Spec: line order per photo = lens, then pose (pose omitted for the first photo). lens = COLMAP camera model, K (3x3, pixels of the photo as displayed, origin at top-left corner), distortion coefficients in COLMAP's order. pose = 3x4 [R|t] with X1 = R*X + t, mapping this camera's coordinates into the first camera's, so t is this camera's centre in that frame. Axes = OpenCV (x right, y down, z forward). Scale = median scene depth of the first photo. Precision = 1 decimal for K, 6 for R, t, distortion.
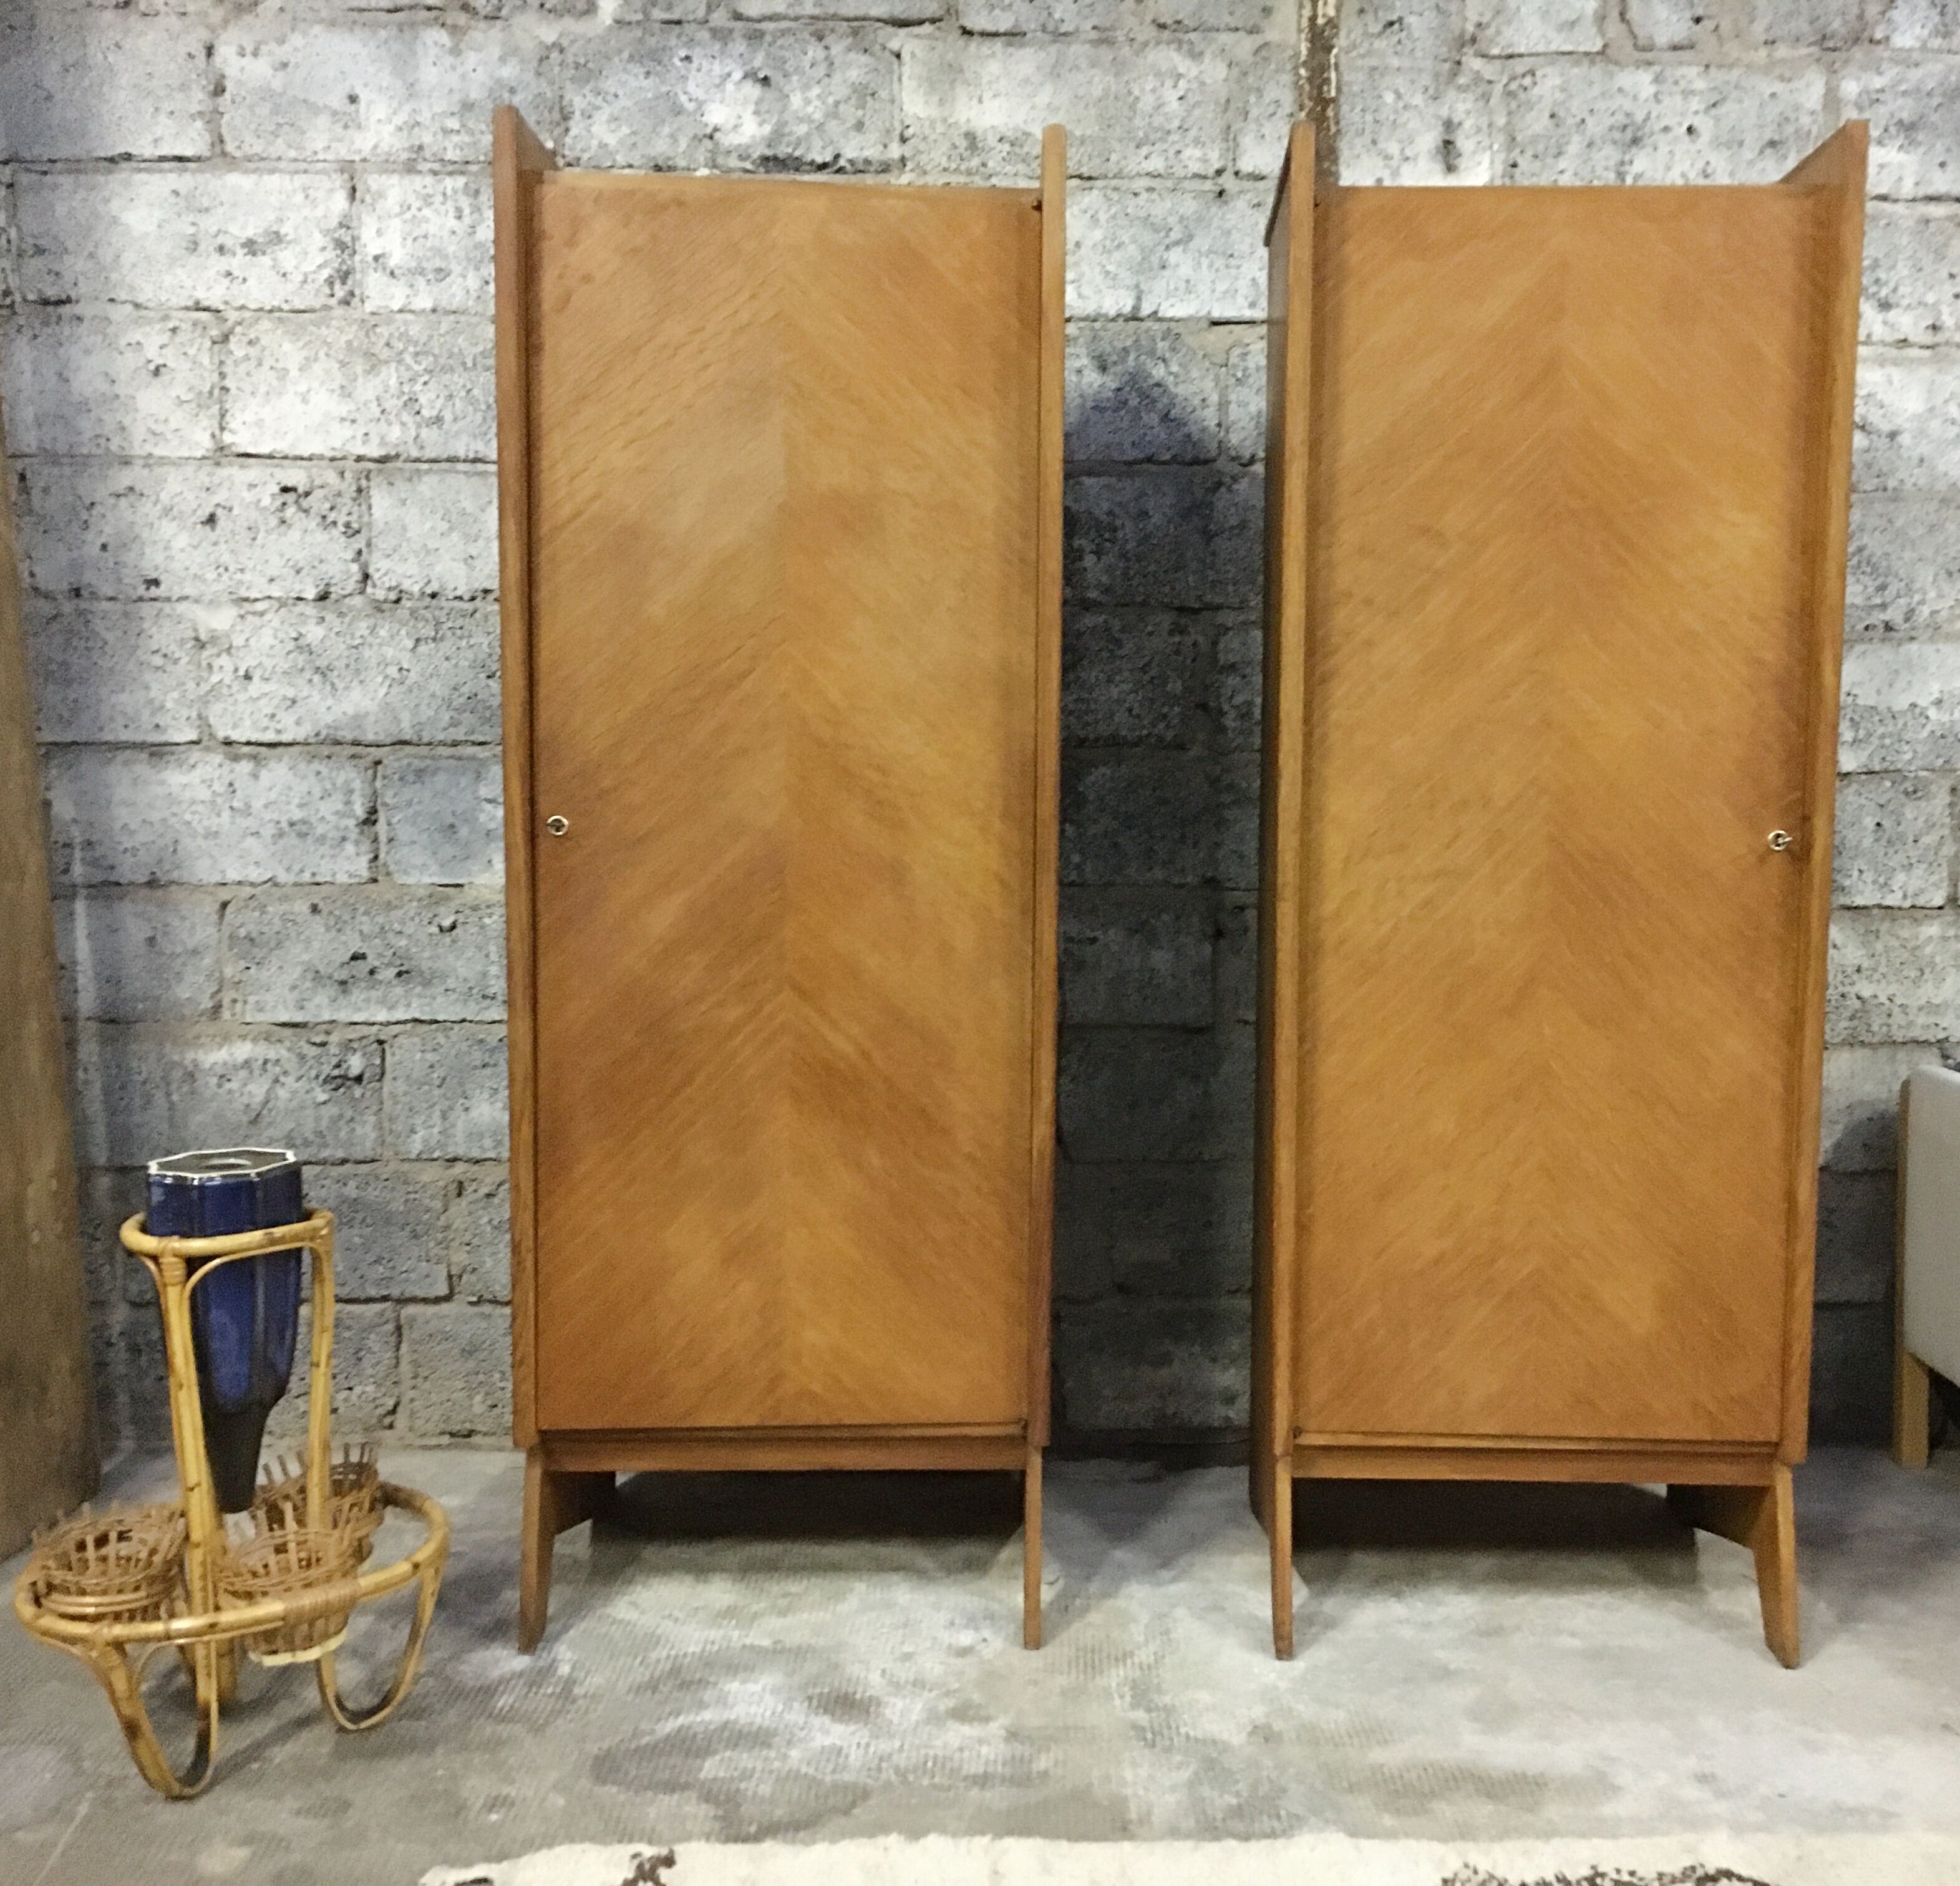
lens RADIAL K [[2131.9, 0, 1117.4], [0, 2131.9, 945.0], [0, 0, 1]] dist [0.086525, -0.120365]
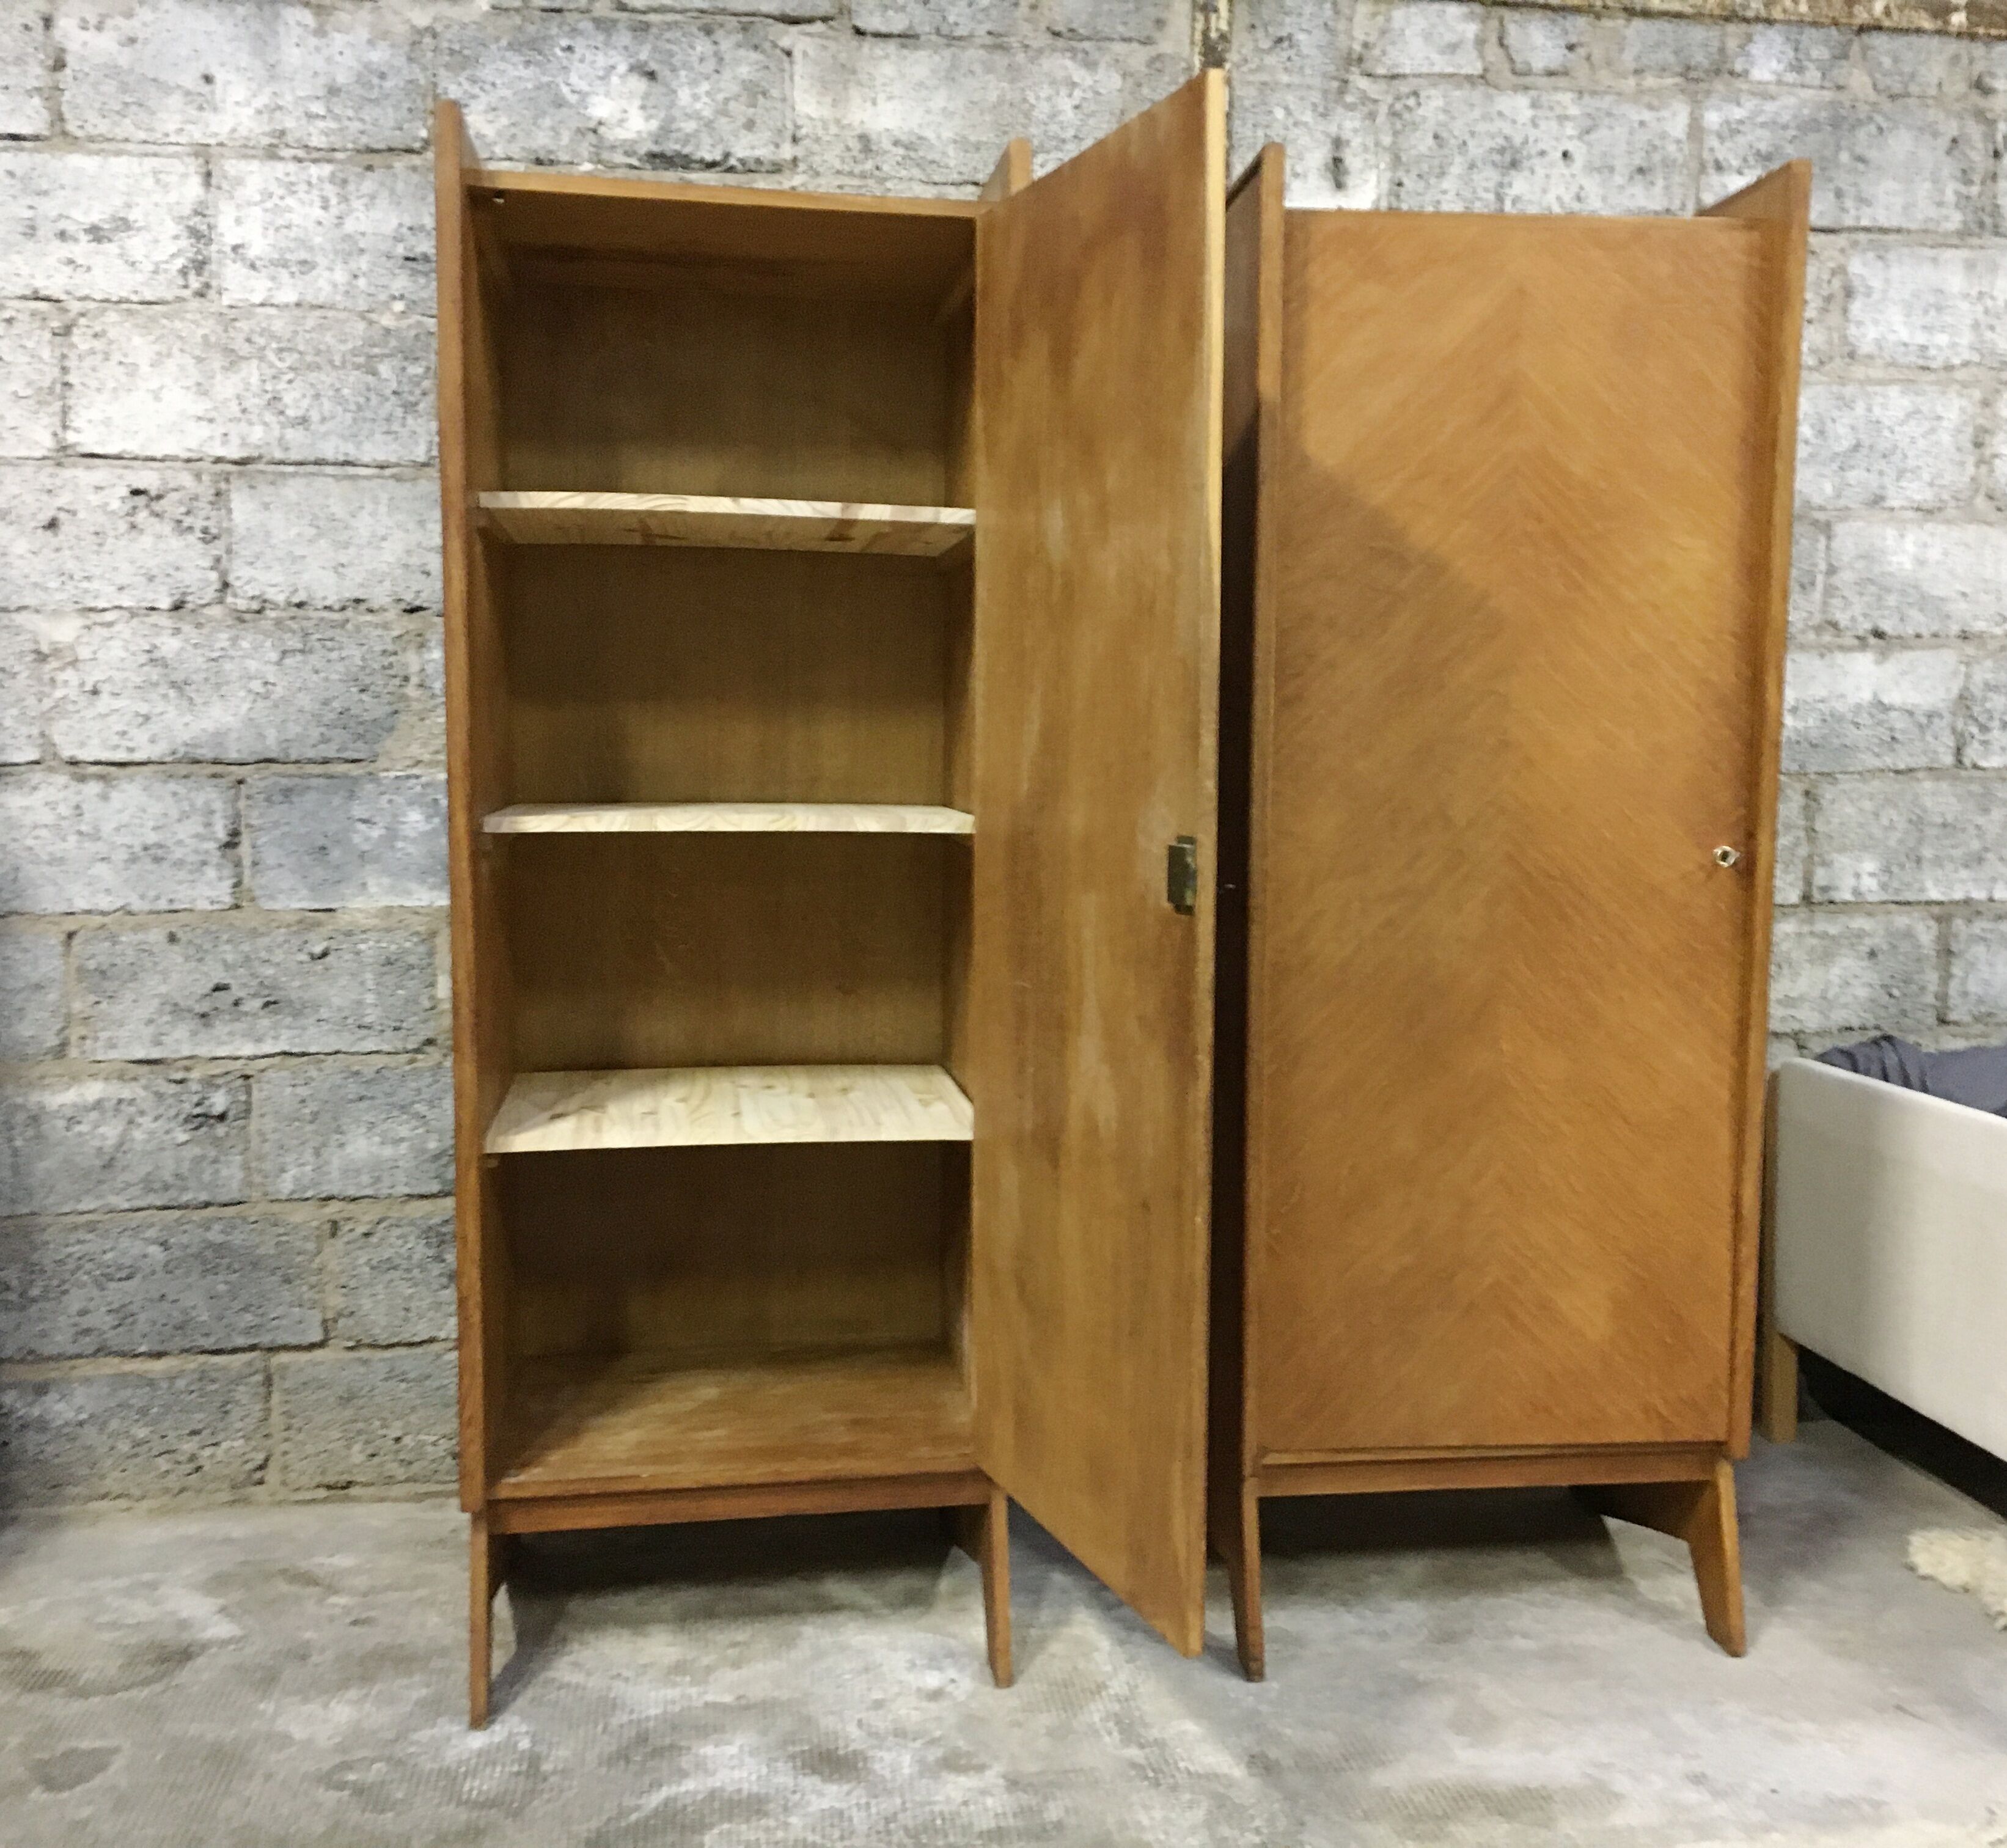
lens RADIAL K [[2099.1, 0, 1076.6], [0, 2099.1, 917.2], [0, 0, 1]] dist [0.088578, -0.122887]
pose [[0.991127, -0.017480, 0.131767, -0.105891], [0.017157, 0.999846, 0.003589, -0.022802], [-0.131810, -0.001296, 0.991274, 0.029170]]
